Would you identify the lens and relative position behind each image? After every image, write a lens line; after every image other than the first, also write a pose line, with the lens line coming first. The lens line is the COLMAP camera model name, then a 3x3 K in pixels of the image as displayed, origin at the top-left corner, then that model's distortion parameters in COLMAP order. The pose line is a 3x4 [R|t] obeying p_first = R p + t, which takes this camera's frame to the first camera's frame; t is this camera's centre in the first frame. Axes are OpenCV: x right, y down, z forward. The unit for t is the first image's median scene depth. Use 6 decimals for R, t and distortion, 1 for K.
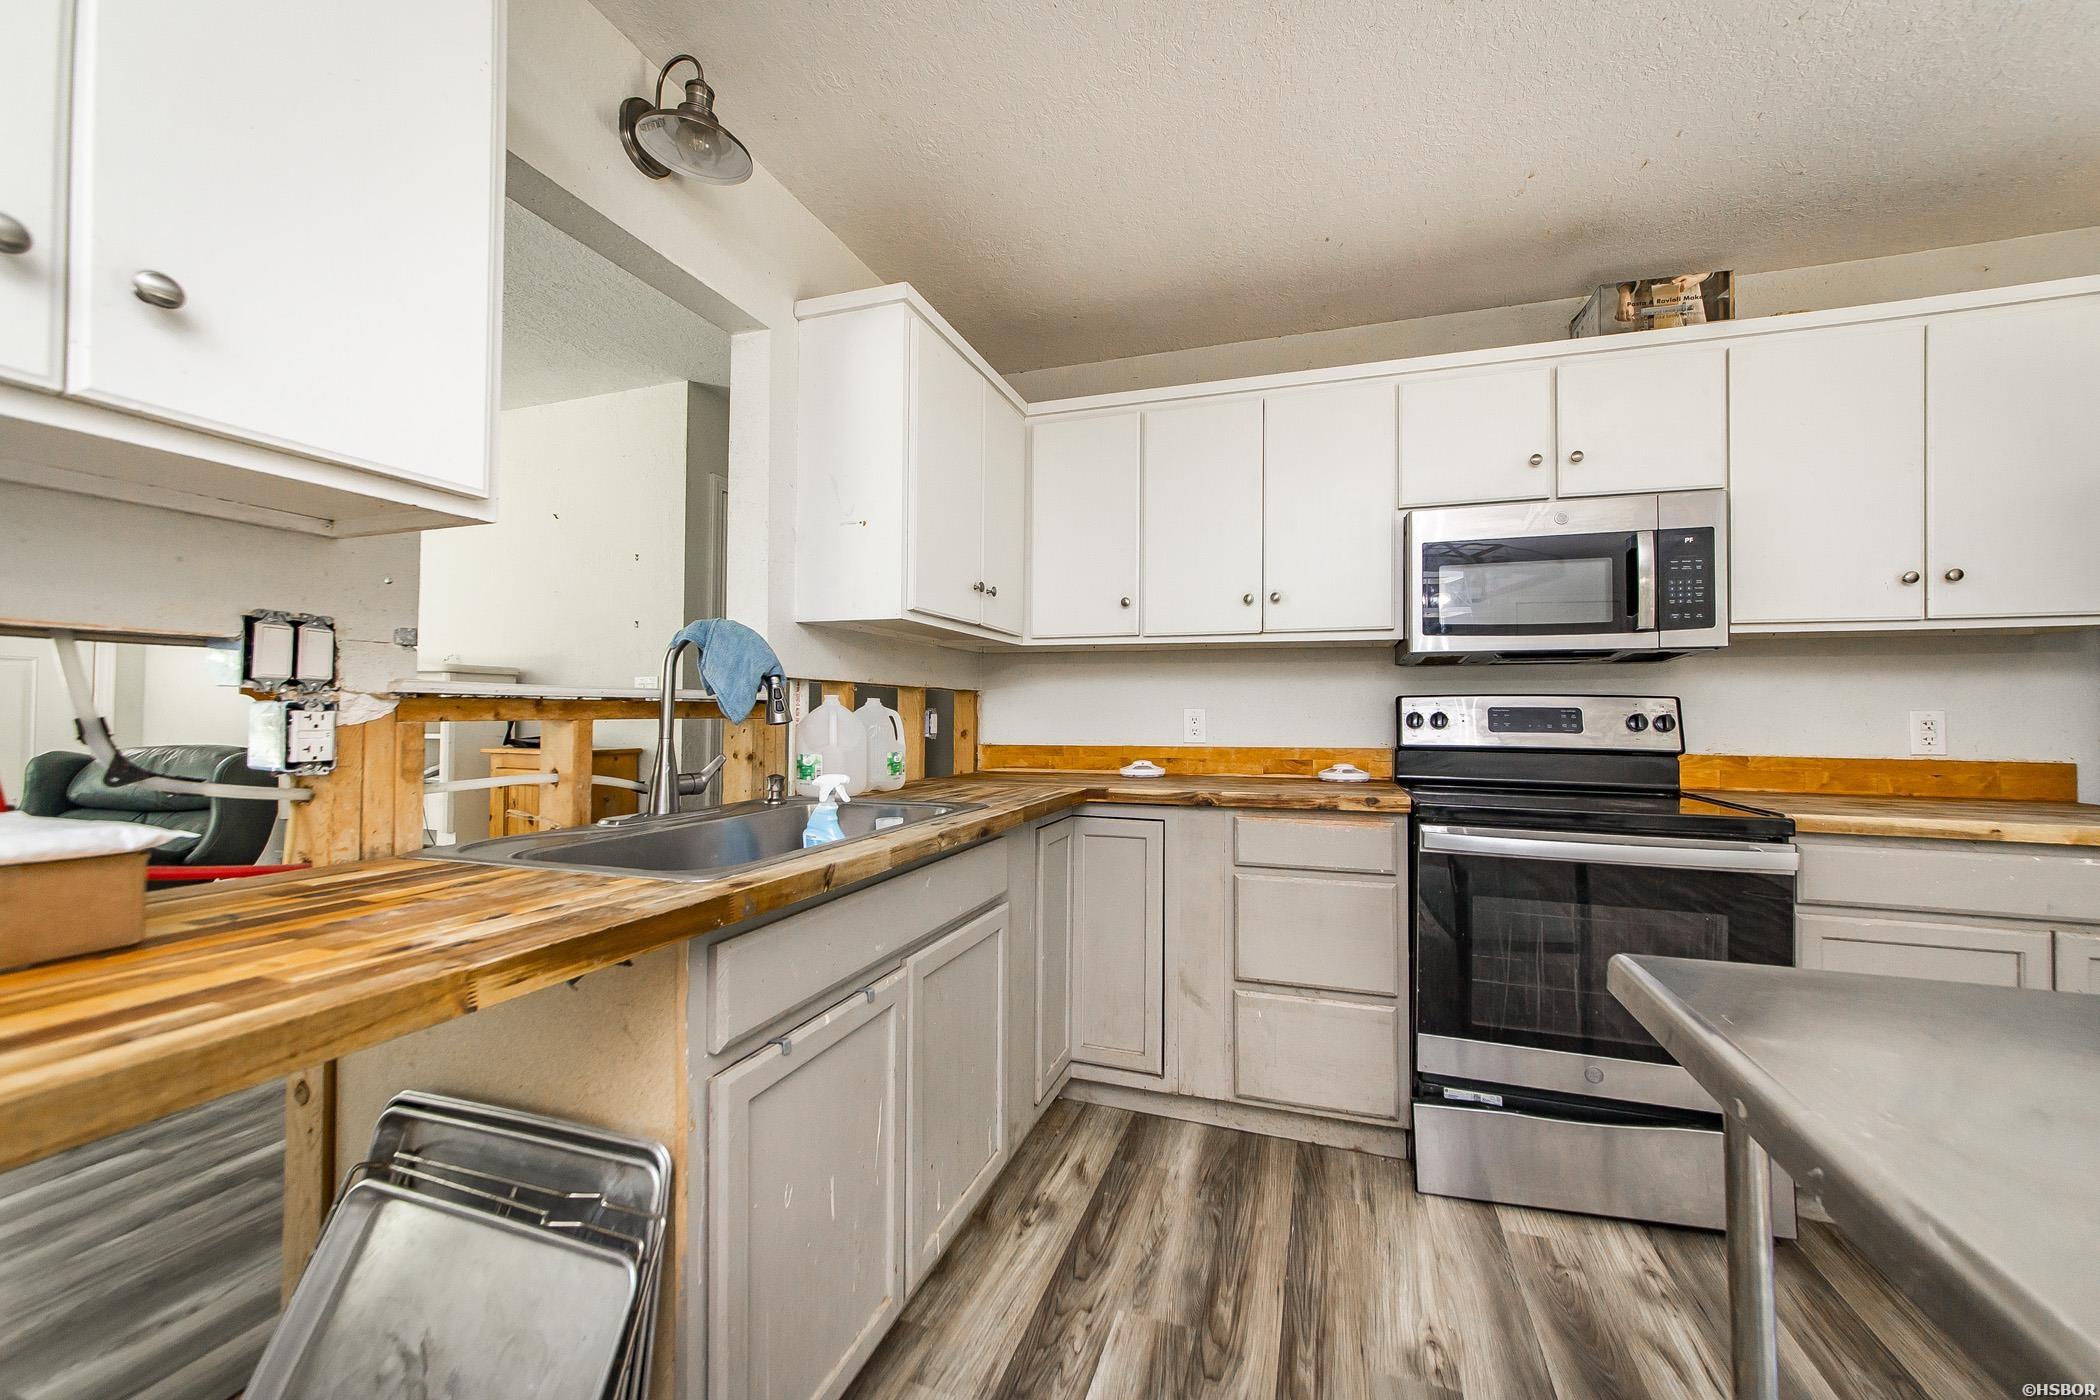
lens RADIAL K [[759.7, 0, 1090.7], [0, 759.7, 704.0], [0, 0, 1]] dist [-0.011201, 0.002537]
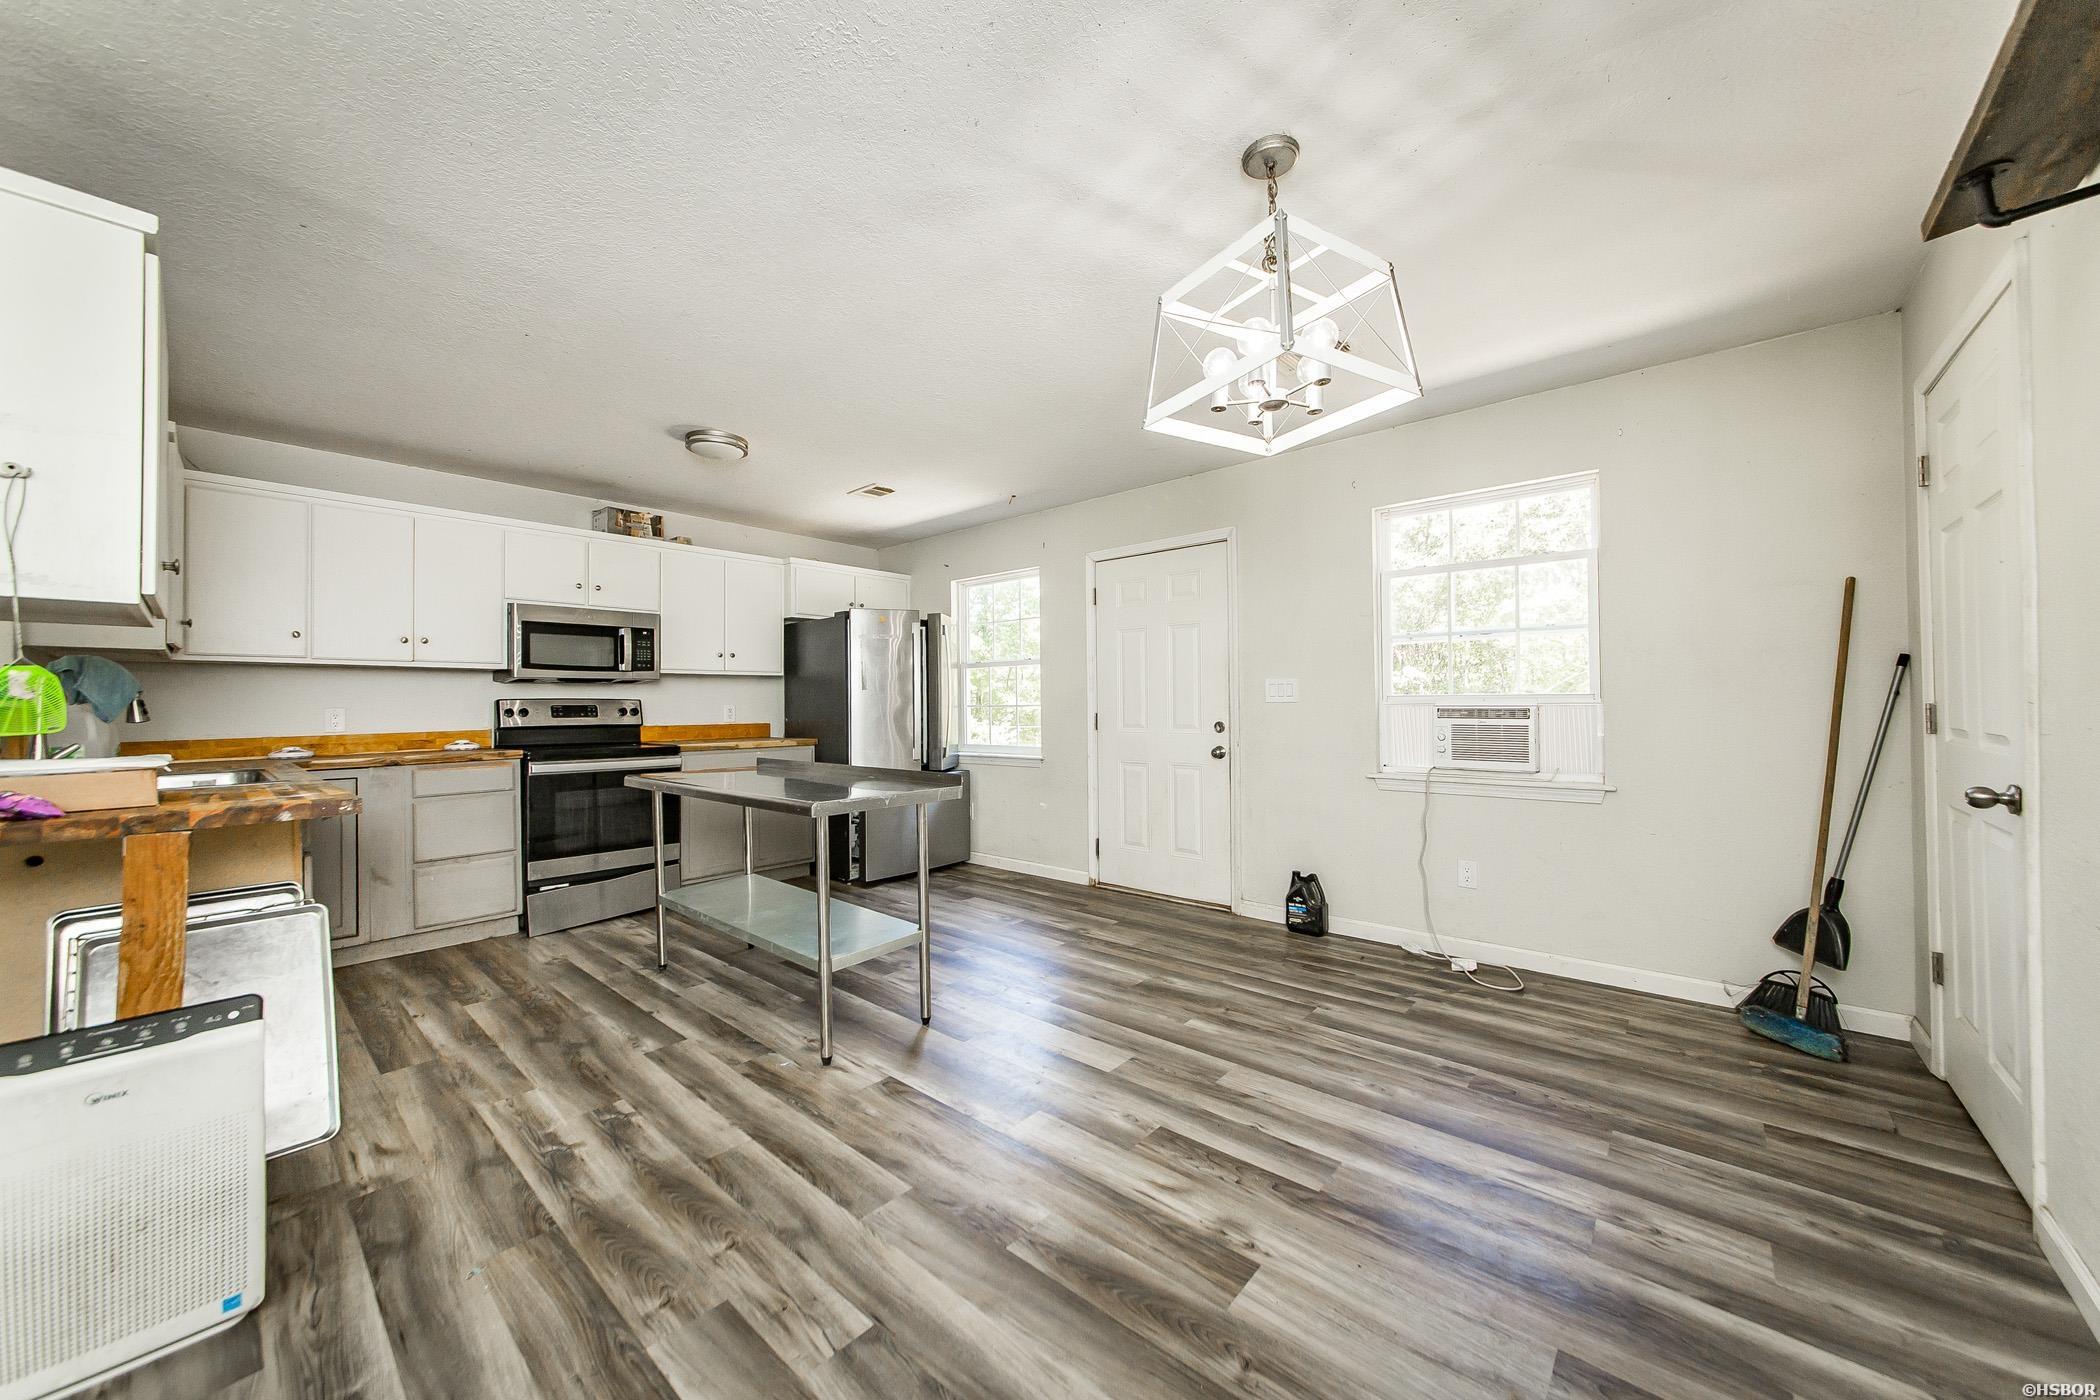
lens RADIAL K [[759.7, 0, 1059.1], [0, 759.7, 692.3], [0, 0, 1]] dist [-0.011201, 0.002537]
pose [[0.388436, 0.005397, 0.921460, -0.819442], [0.002006, 0.999976, -0.006703, -0.014673], [-0.921474, 0.004452, 0.388415, -1.029755]]
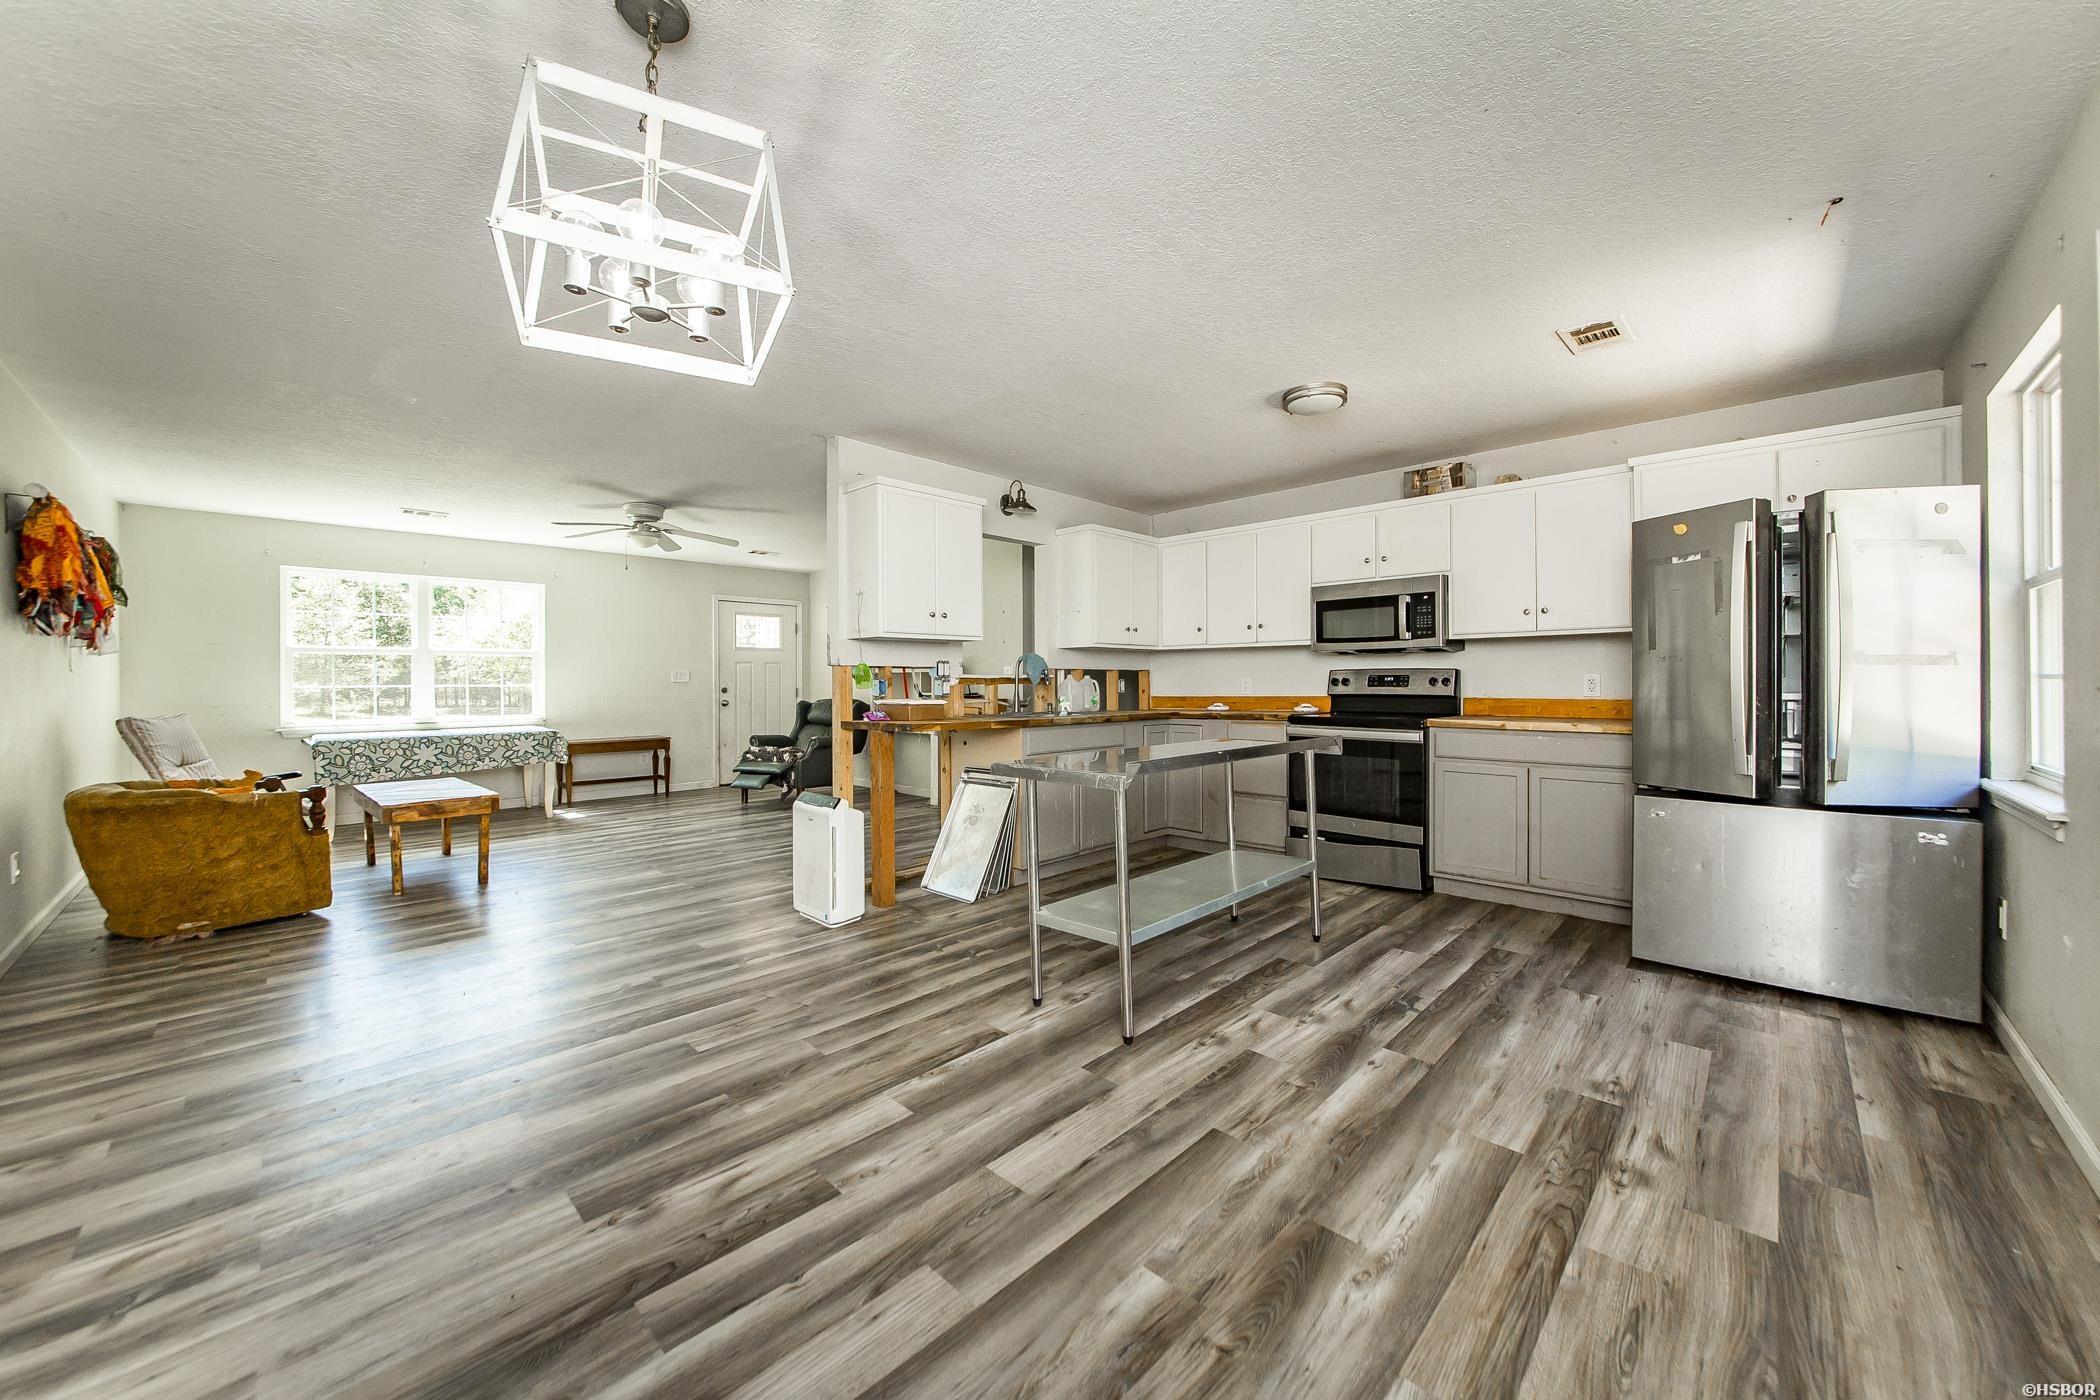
lens RADIAL K [[759.7, 0, 1023.6], [0, 759.7, 685.1], [0, 0, 1]] dist [-0.011201, 0.002537]
pose [[0.890404, -0.009849, -0.455065, 0.698759], [0.017495, 0.999768, 0.012593, -0.011884], [0.454835, -0.019174, 0.890369, -1.394429]]
